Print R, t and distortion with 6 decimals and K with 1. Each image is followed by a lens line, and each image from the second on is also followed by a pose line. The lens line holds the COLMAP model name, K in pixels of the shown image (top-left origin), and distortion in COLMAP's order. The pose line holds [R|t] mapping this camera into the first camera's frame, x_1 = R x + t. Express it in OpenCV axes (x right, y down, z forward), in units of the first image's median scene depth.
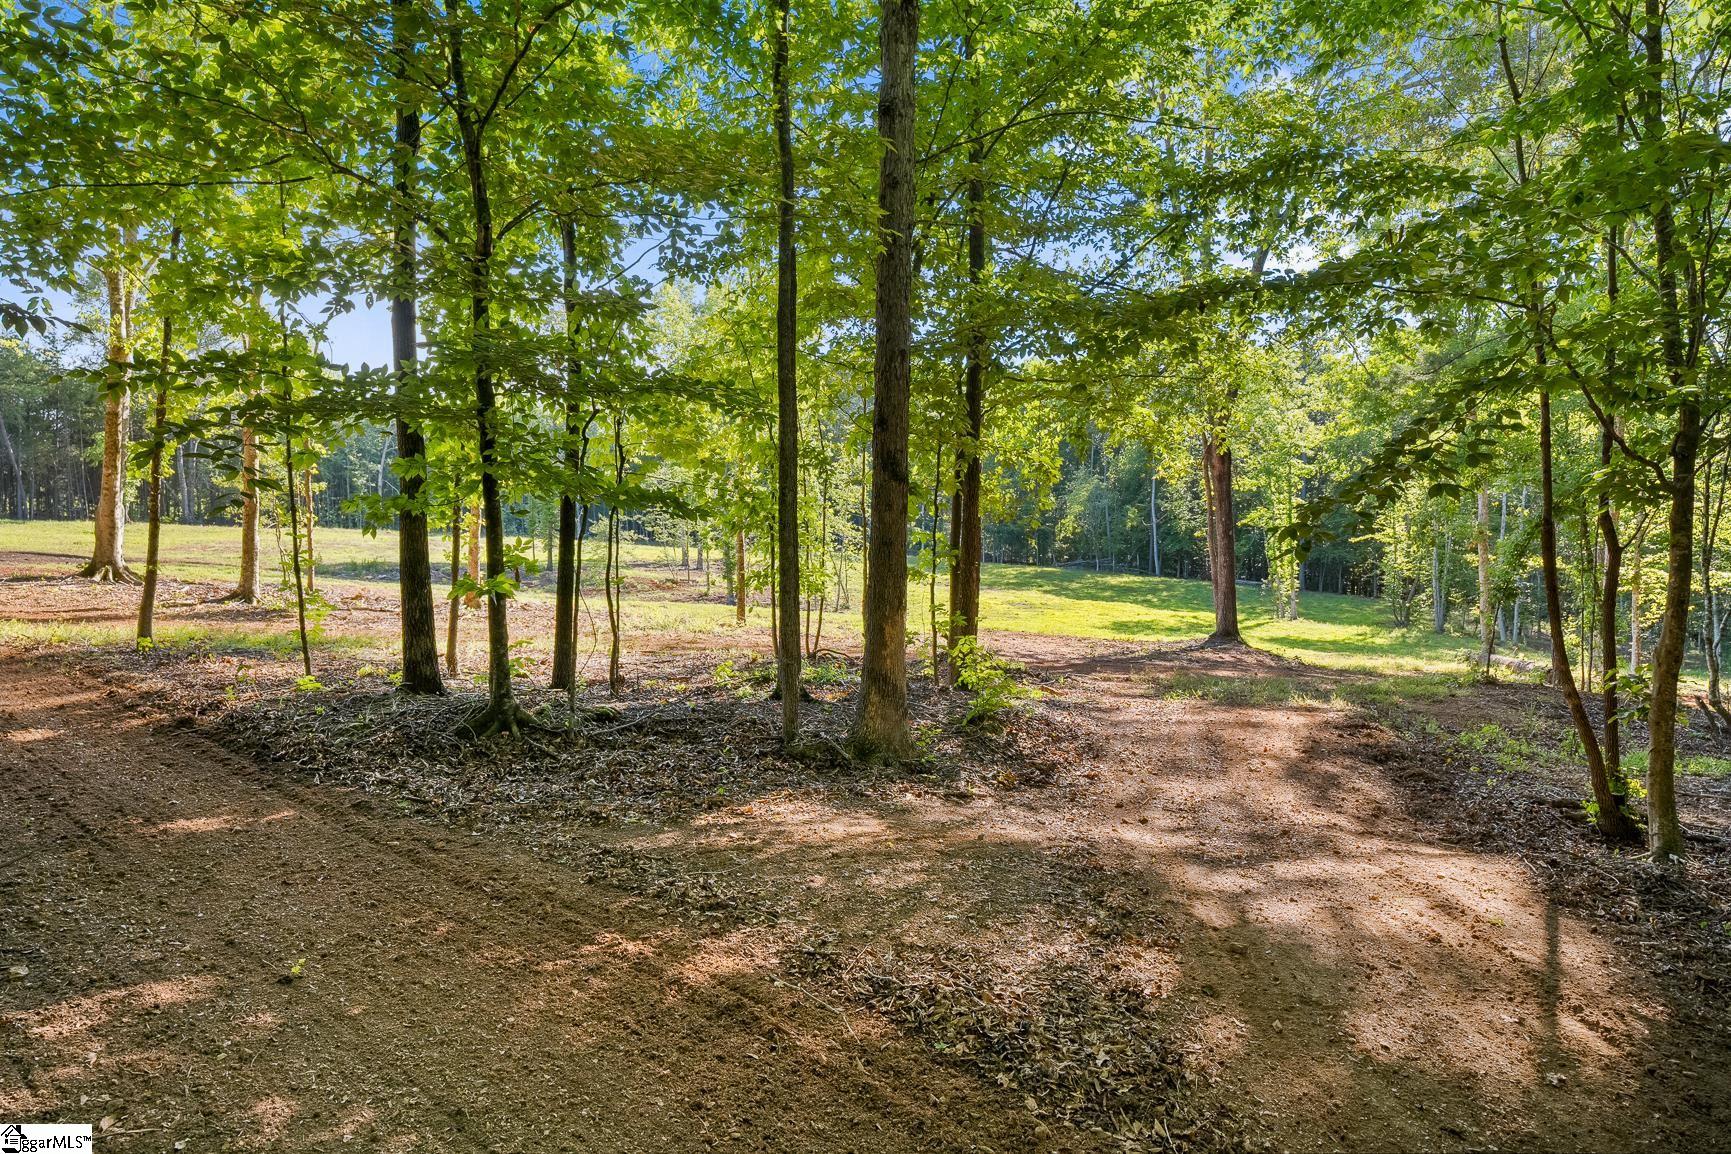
lens RADIAL K [[1096.0, 0, 865.1], [0, 1096.0, 570.4], [0, 0, 1]] dist [0.001892, 0.000064]
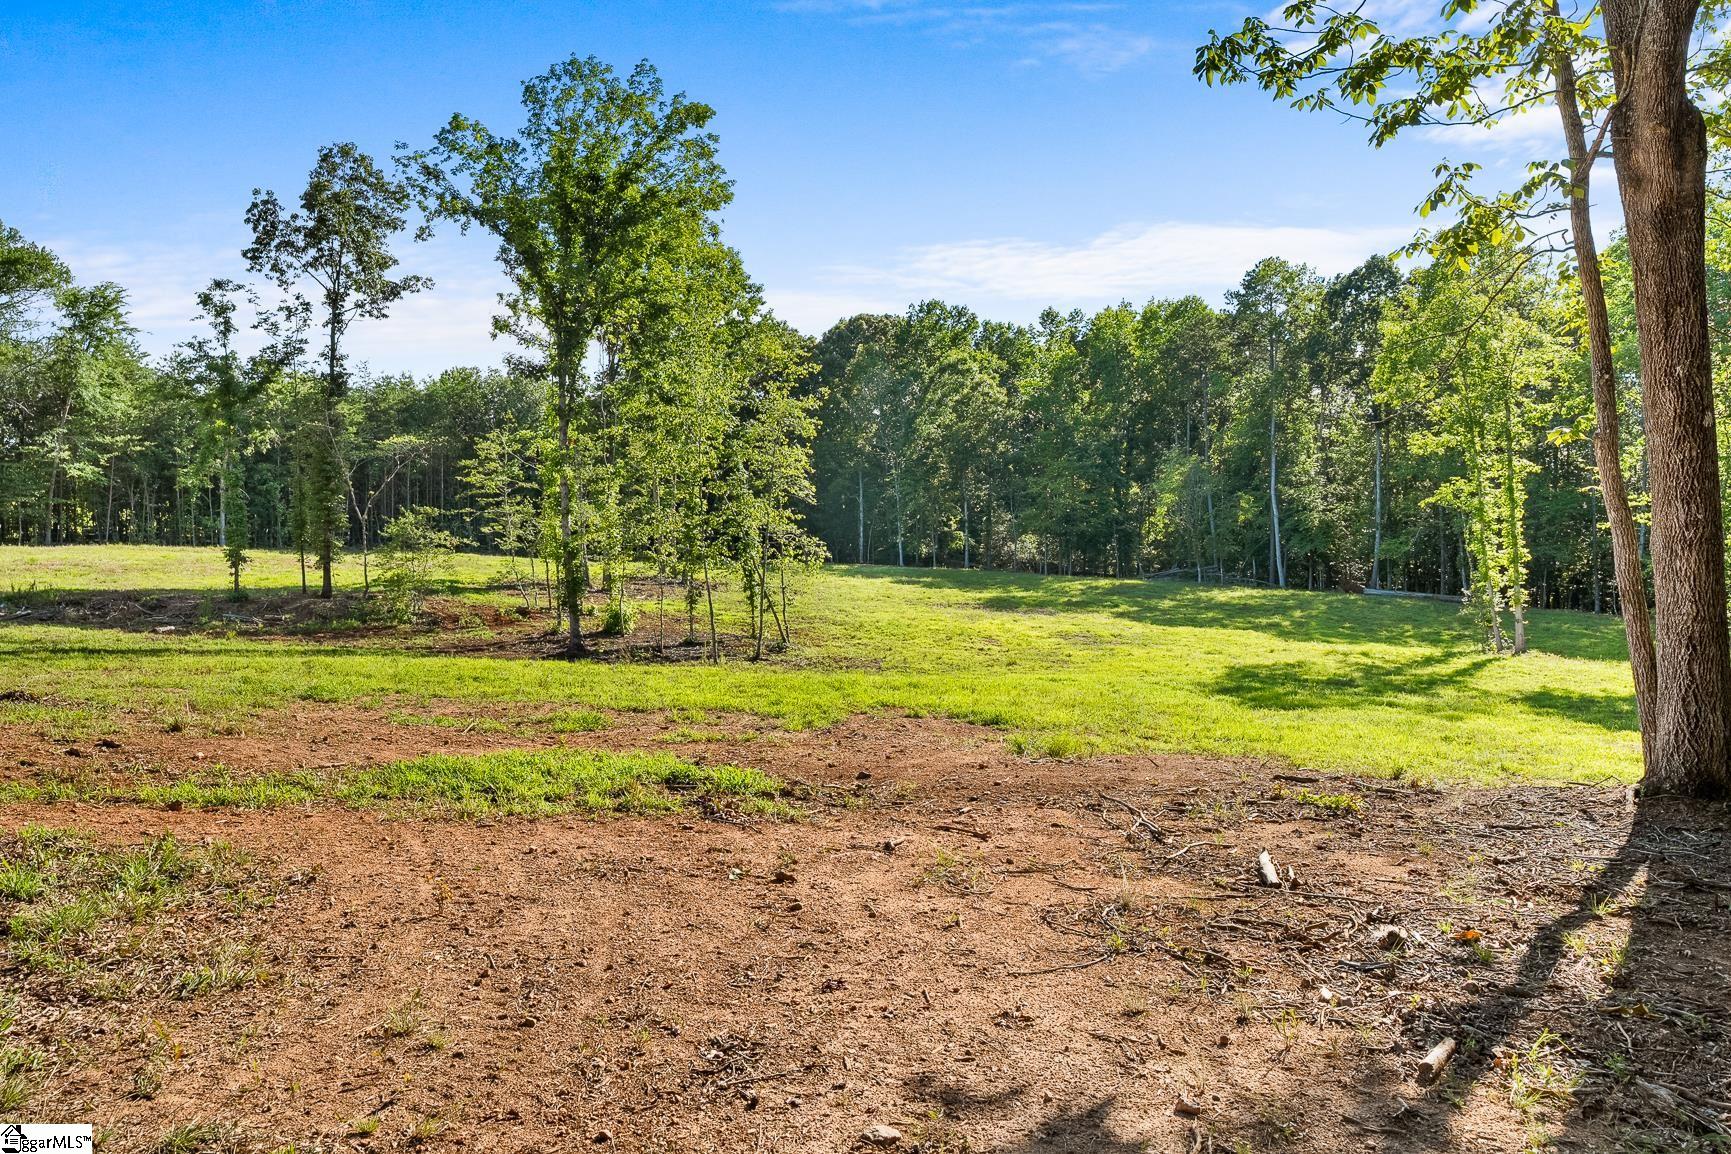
lens RADIAL K [[1150.9, 0, 866.2], [0, 1150.9, 585.2], [0, 0, 1]] dist [-0.003461, -0.000215]
pose [[0.997268, -0.019516, -0.071250, 0.048471], [0.019243, 0.999805, -0.004519, 0.001361], [0.071325, 0.003135, 0.997448, 0.233622]]
